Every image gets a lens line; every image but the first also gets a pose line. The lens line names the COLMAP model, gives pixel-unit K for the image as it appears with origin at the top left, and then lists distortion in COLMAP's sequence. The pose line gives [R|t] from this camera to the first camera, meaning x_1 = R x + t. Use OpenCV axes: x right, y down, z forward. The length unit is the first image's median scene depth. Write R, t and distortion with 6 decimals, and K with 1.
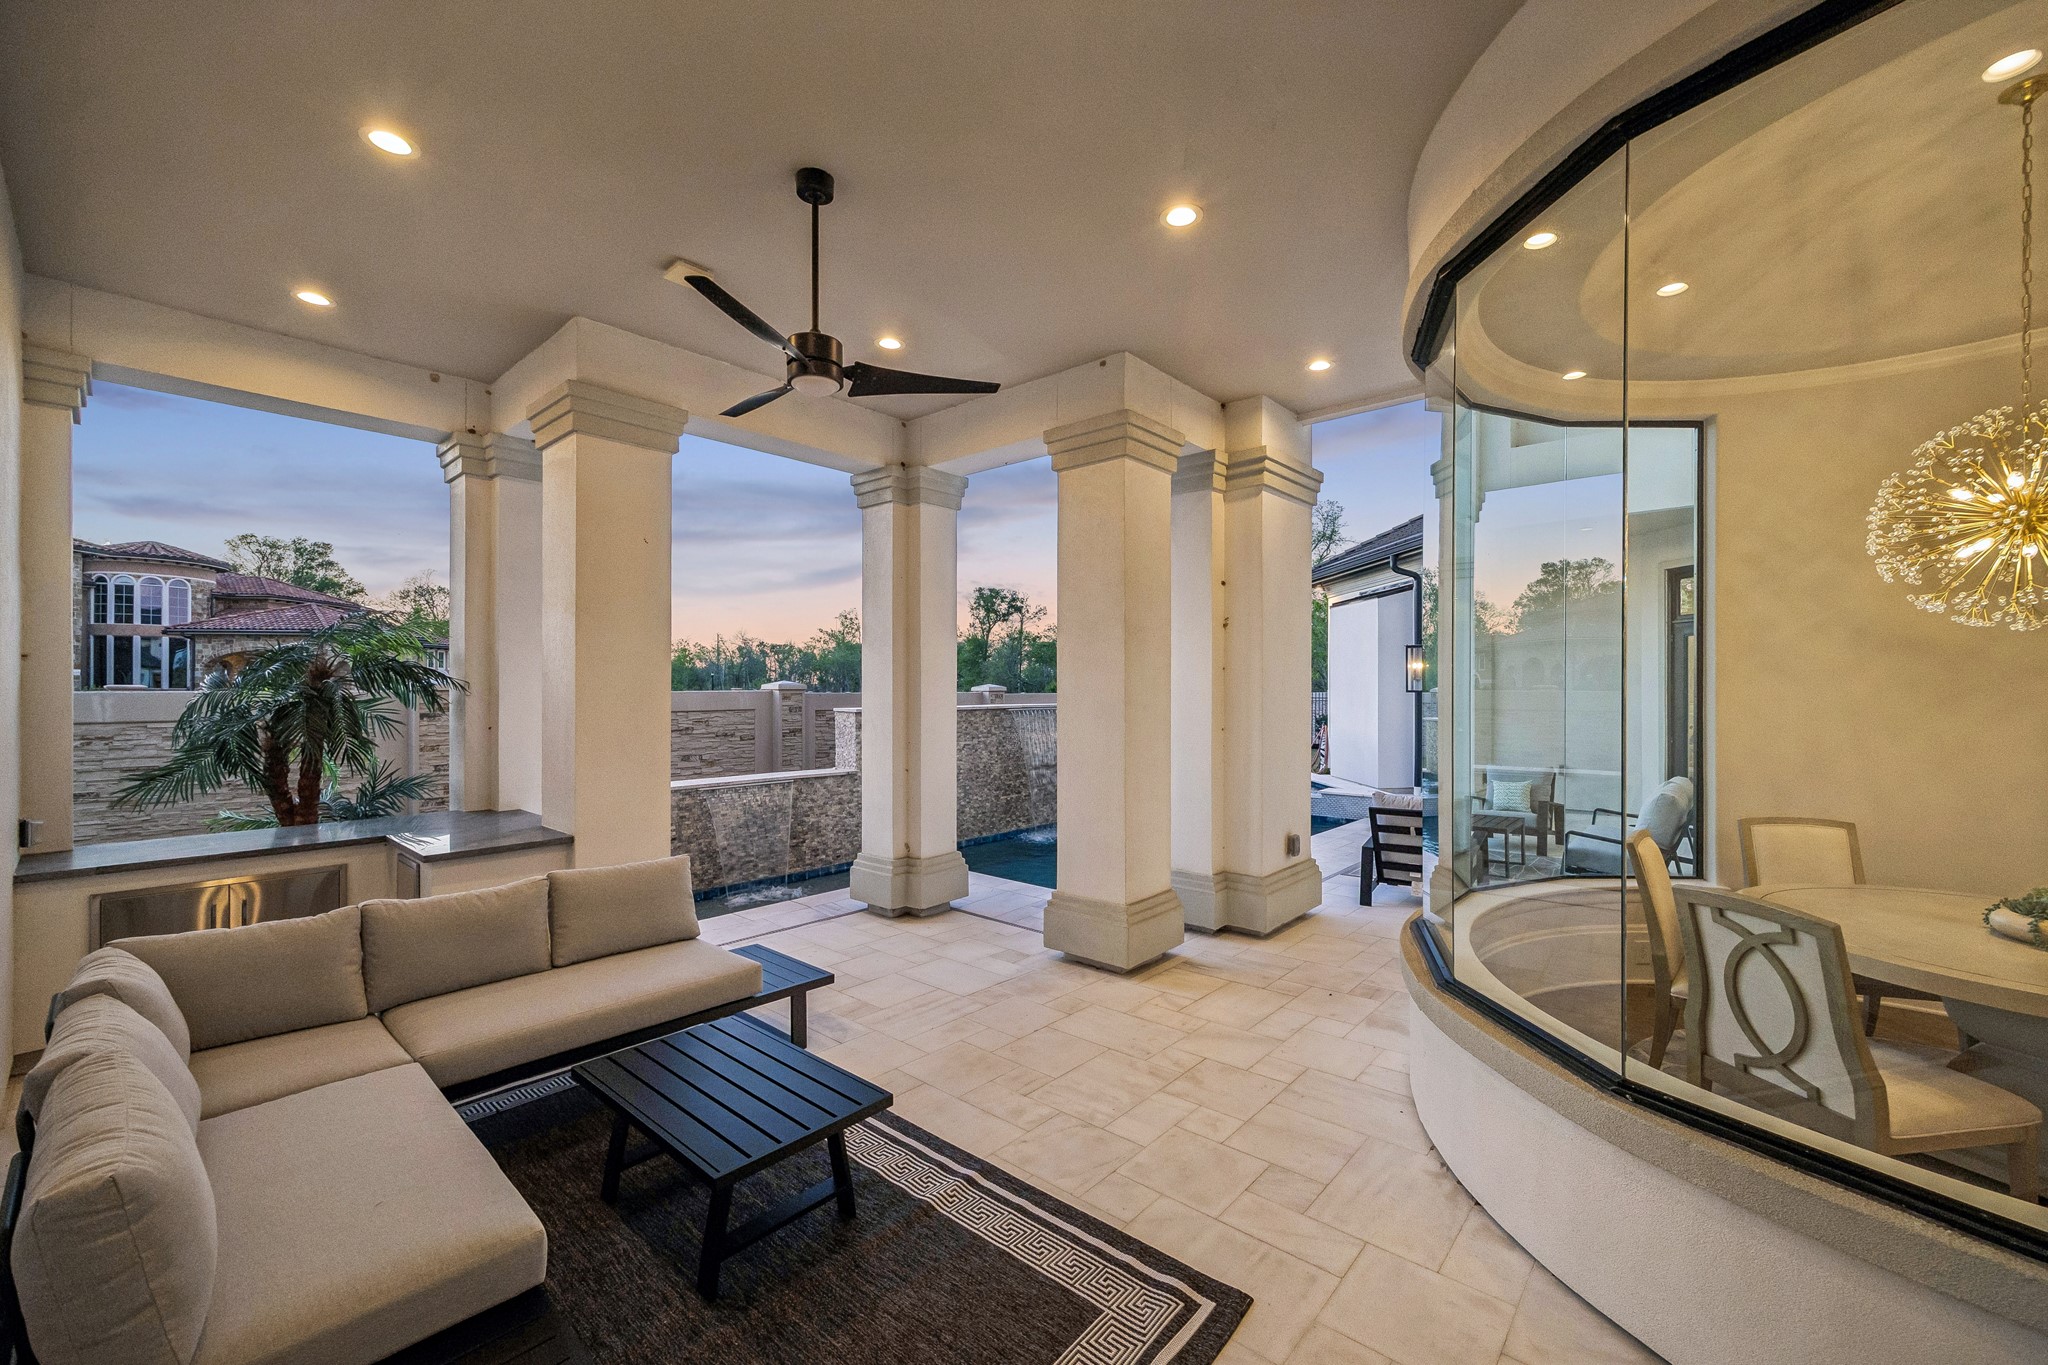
lens RADIAL K [[826.8, 0, 1024.0], [0, 826.8, 682.5], [0, 0, 1]] dist [0.000368, 0.000024]
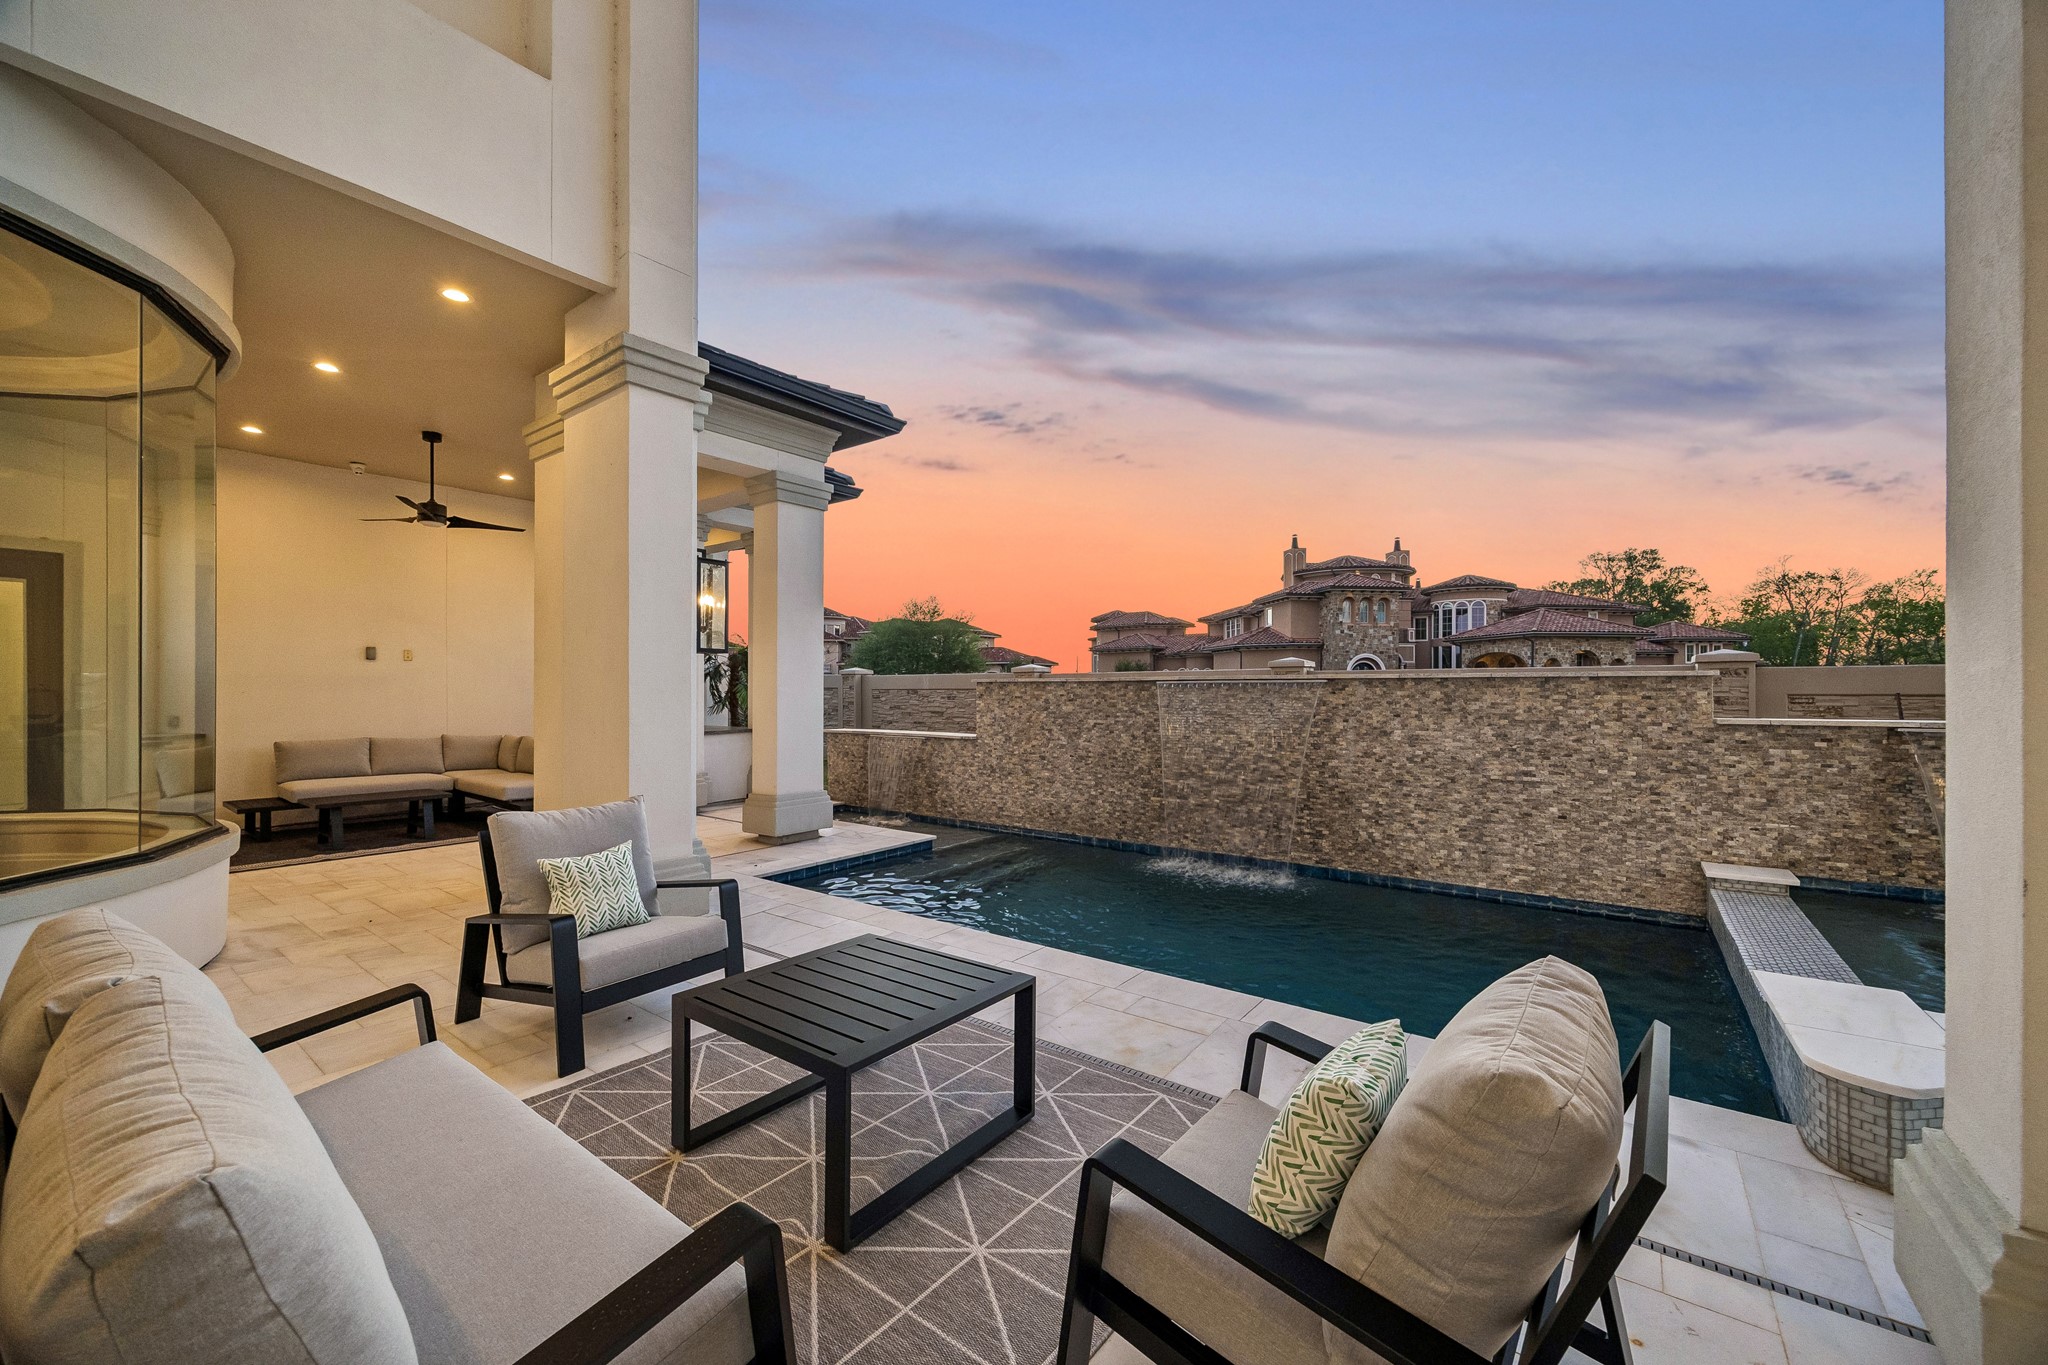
lens RADIAL K [[800.4, 0, 1024.0], [0, 800.4, 682.5], [0, 0, 1]] dist [-0.000859, -0.000044]
pose [[0.093322, -0.007741, -0.995606, 0.157054], [0.004997, 0.999961, -0.007306, 0.008469], [0.995623, -0.004293, 0.093357, 0.183928]]
